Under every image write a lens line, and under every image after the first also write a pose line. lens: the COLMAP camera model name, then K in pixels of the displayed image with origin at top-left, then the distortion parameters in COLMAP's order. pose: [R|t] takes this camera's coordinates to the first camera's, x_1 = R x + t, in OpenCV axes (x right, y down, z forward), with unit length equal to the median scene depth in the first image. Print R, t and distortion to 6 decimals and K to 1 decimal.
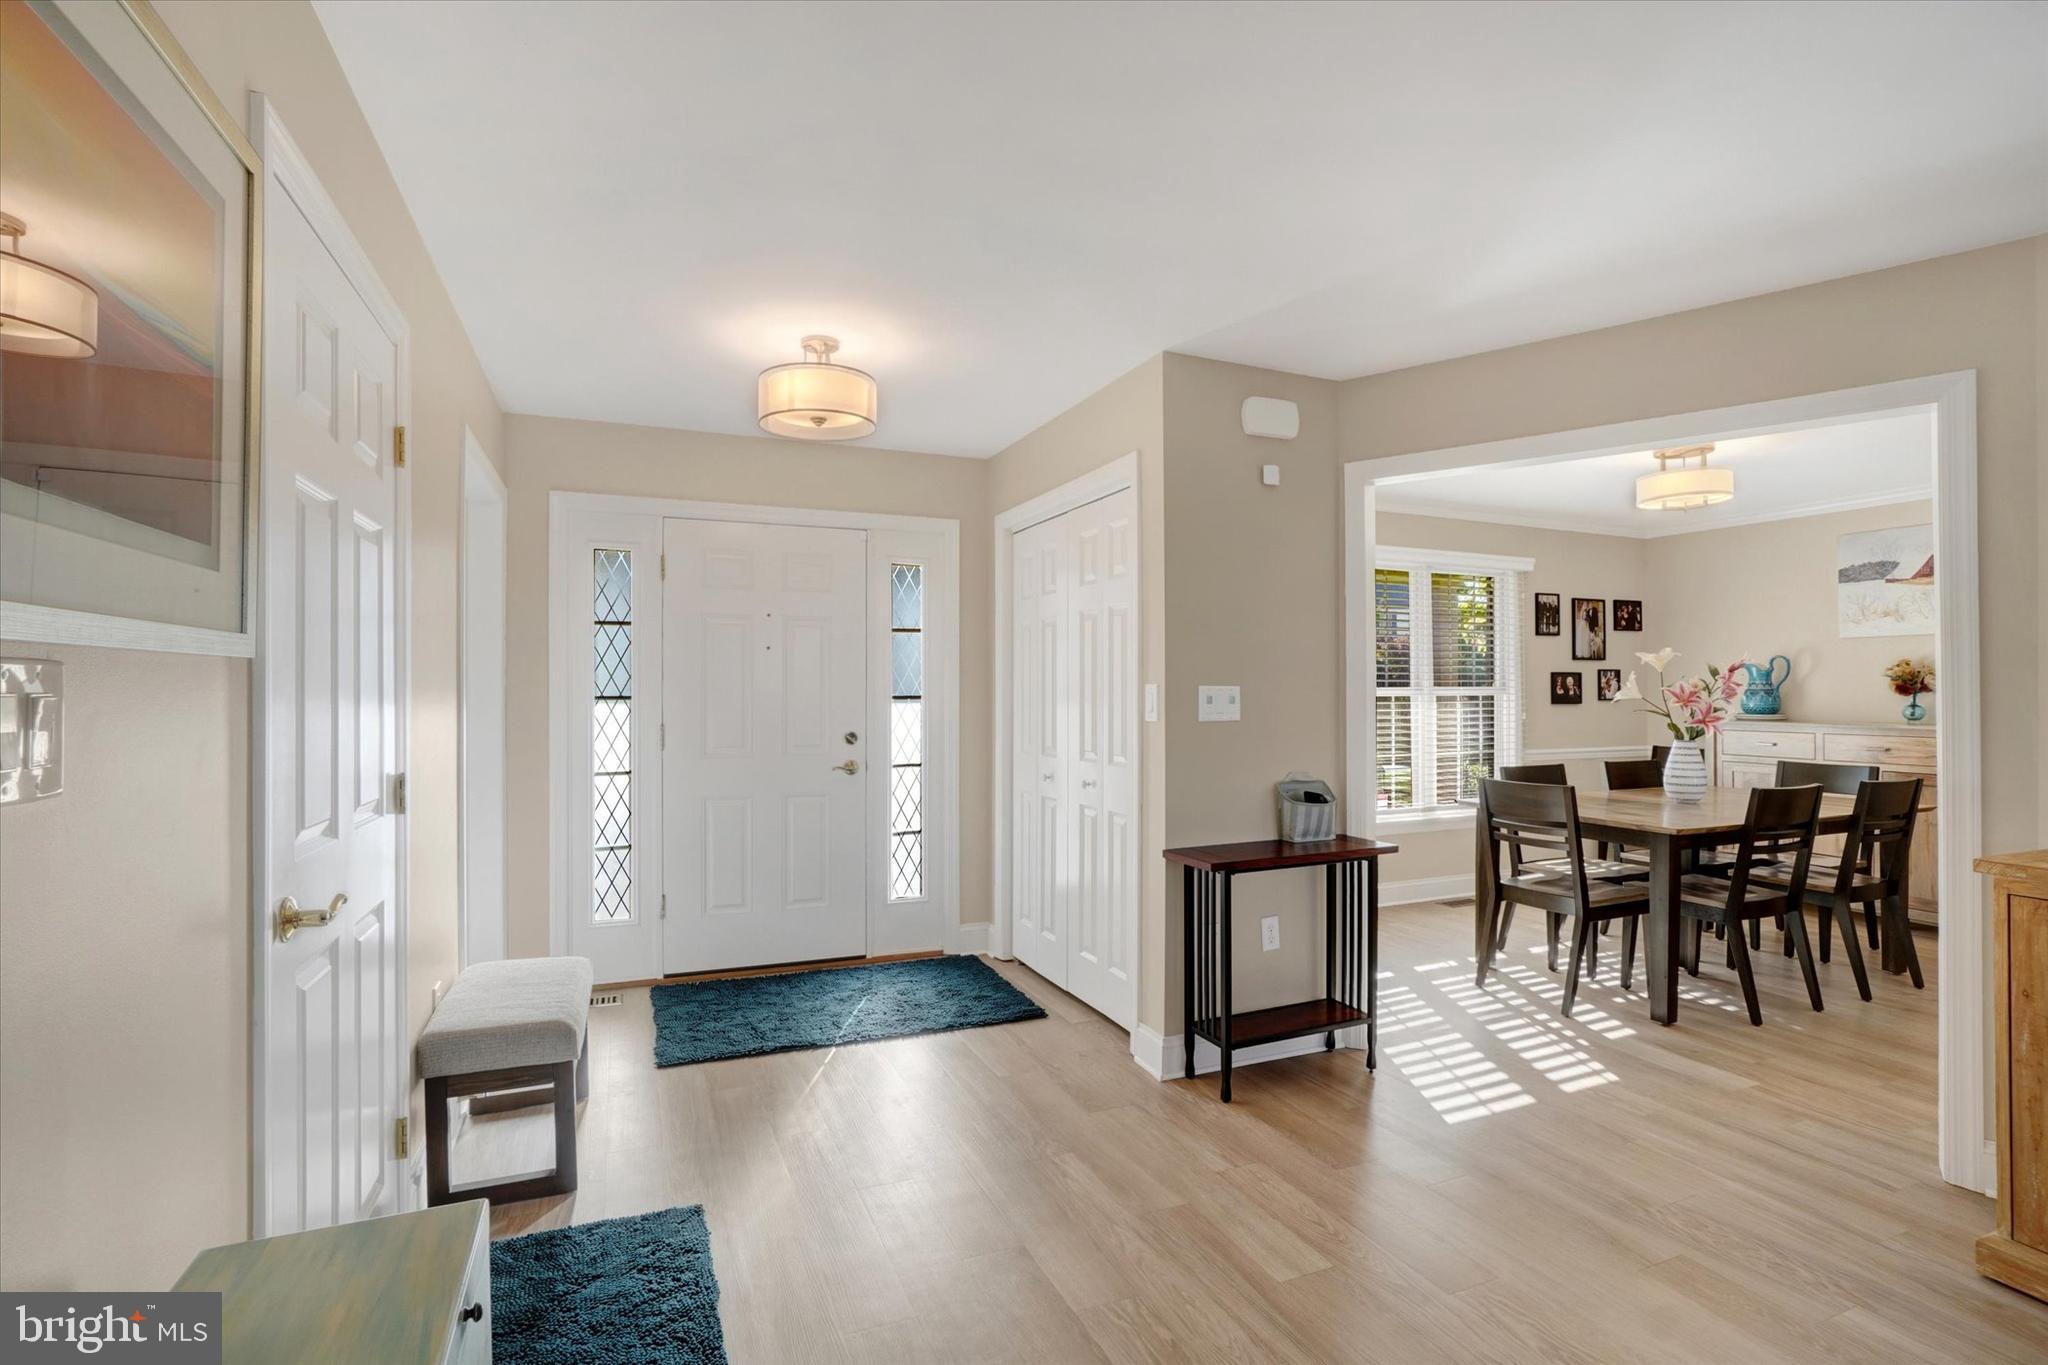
lens RADIAL K [[962.4, 0, 1024.0], [0, 962.4, 682.5], [0, 0, 1]] dist [-0.062179, 0.021942]
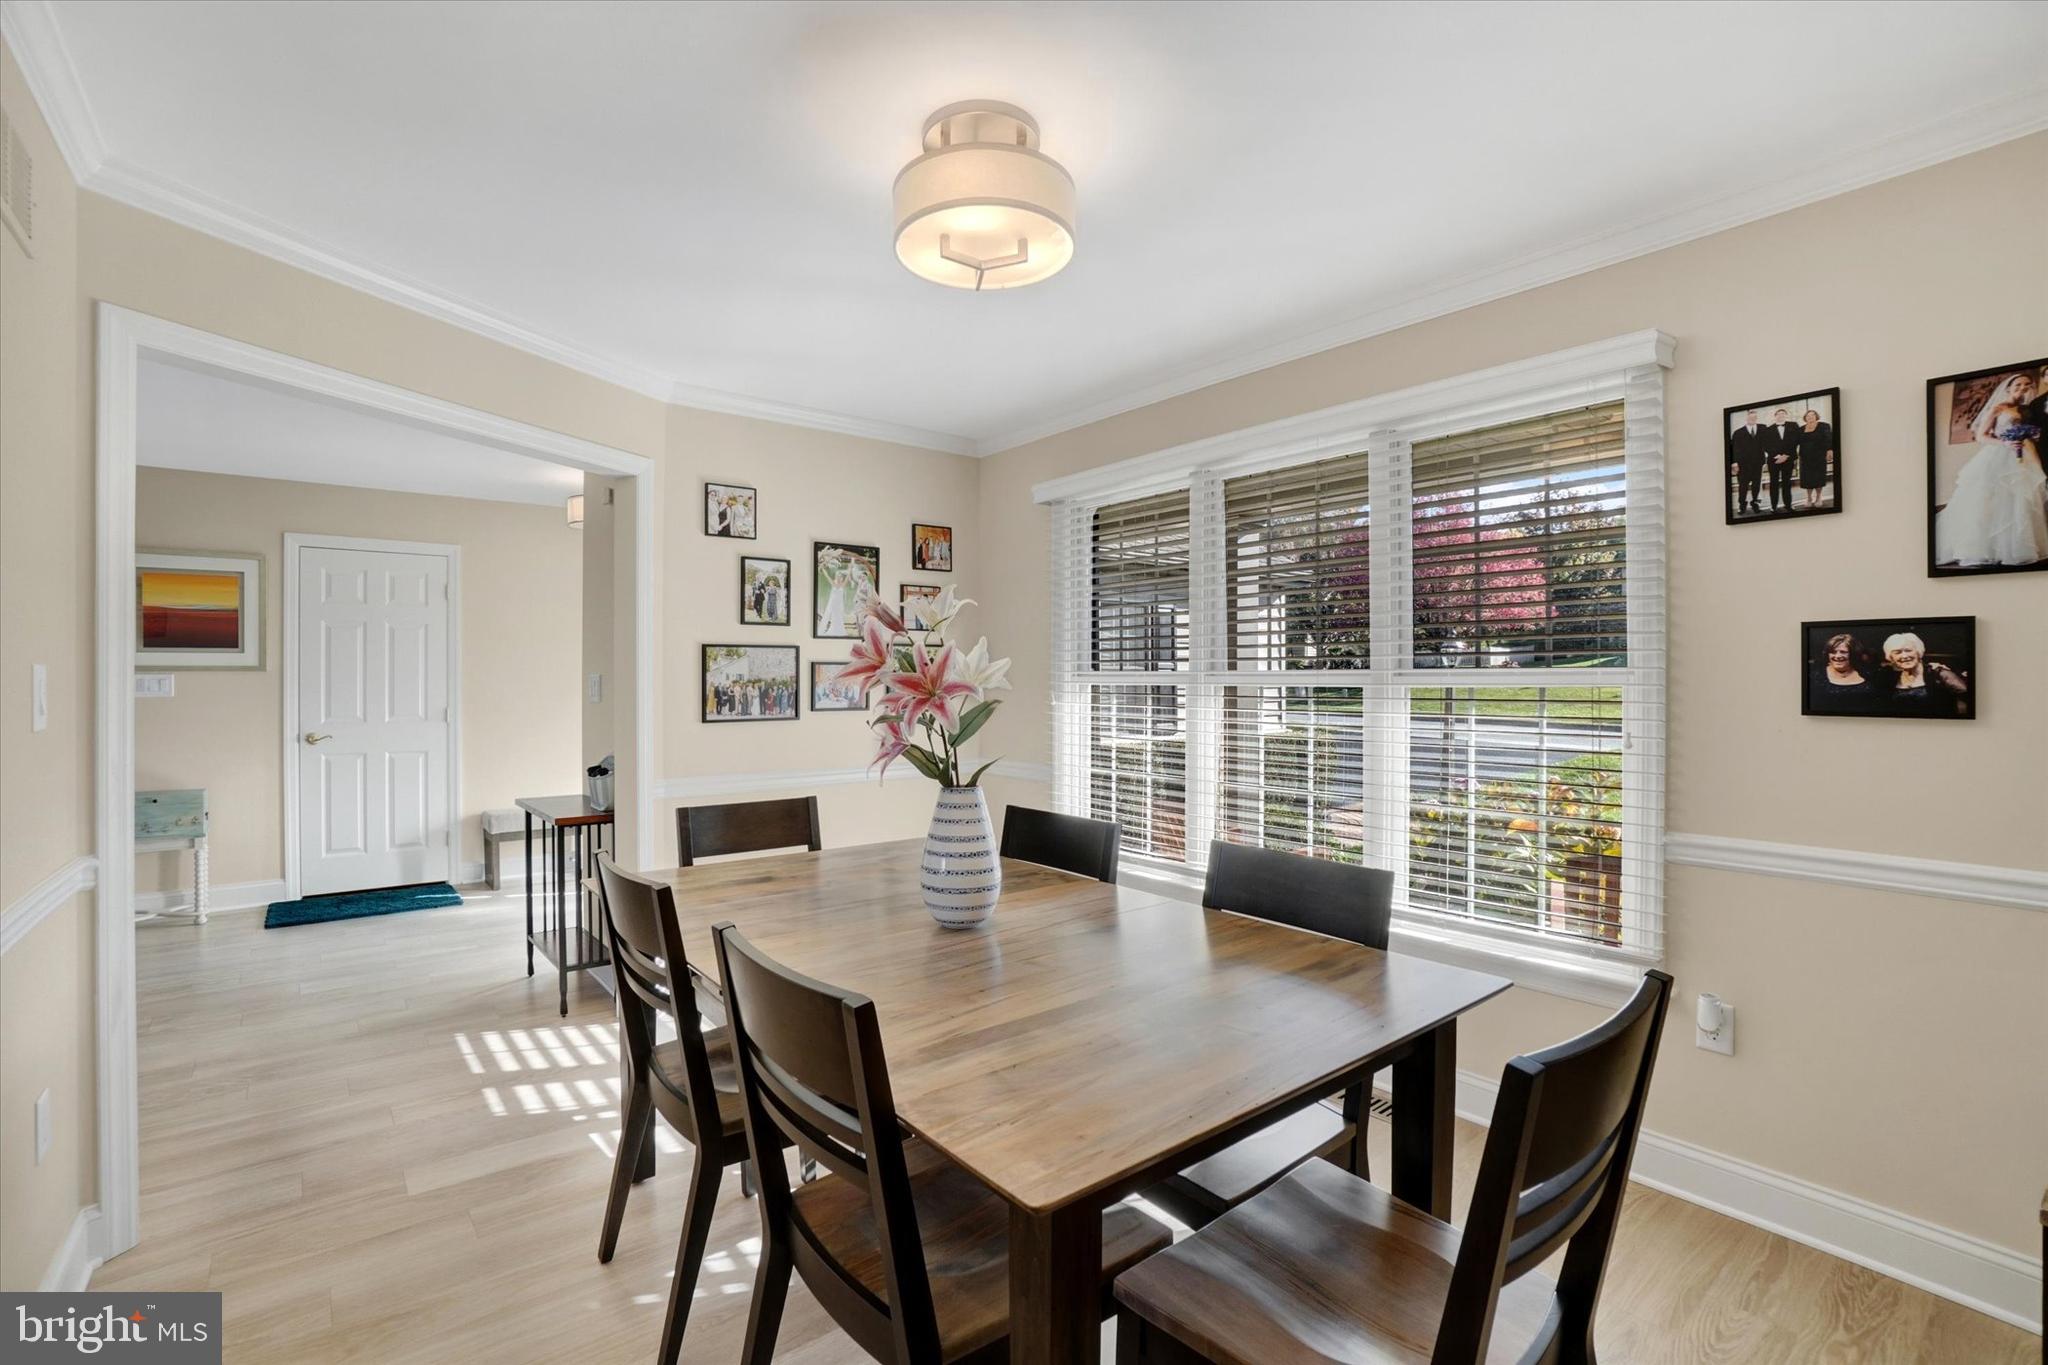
lens RADIAL K [[962.4, 0, 1024.0], [0, 962.4, 682.5], [0, 0, 1]] dist [-0.062179, 0.021942]
pose [[0.253233, -0.000221, -0.967405, 0.812589], [0.001192, 0.999999, 0.000083, 0.010614], [0.967404, -0.001174, 0.253233, 0.638598]]
